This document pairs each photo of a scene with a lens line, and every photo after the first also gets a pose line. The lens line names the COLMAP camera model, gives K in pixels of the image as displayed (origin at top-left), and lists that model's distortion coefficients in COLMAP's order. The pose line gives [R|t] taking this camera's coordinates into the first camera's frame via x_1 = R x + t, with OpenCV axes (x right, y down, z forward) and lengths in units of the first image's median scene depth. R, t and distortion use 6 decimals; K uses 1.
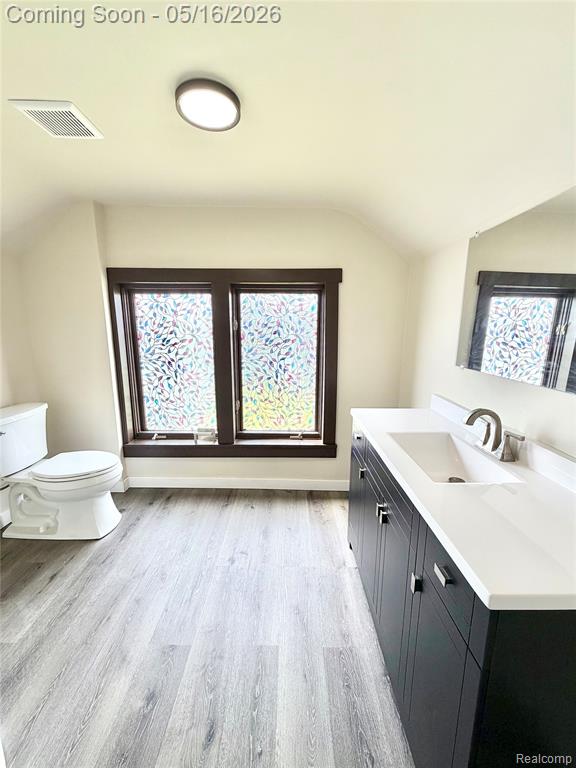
lens RADIAL K [[304.2, 0, 289.7], [0, 304.2, 385.1], [0, 0, 1]] dist [0.000767, 0.000318]
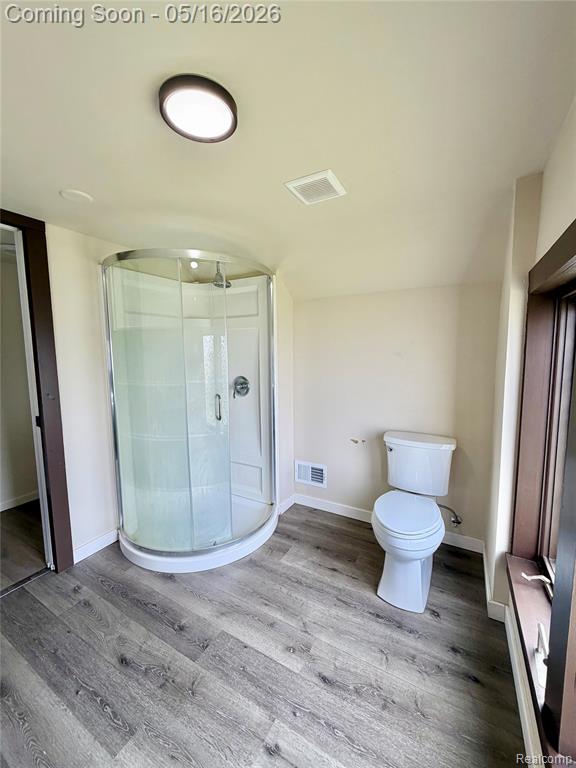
lens RADIAL K [[304.2, 0, 288.1], [0, 304.2, 384.2], [0, 0, 1]] dist [0.000767, 0.000318]
pose [[-0.496829, 0.093272, -0.862822, 0.285713], [-0.161922, 0.966787, 0.197749, -0.291370], [0.852609, 0.237957, -0.465225, 1.286102]]
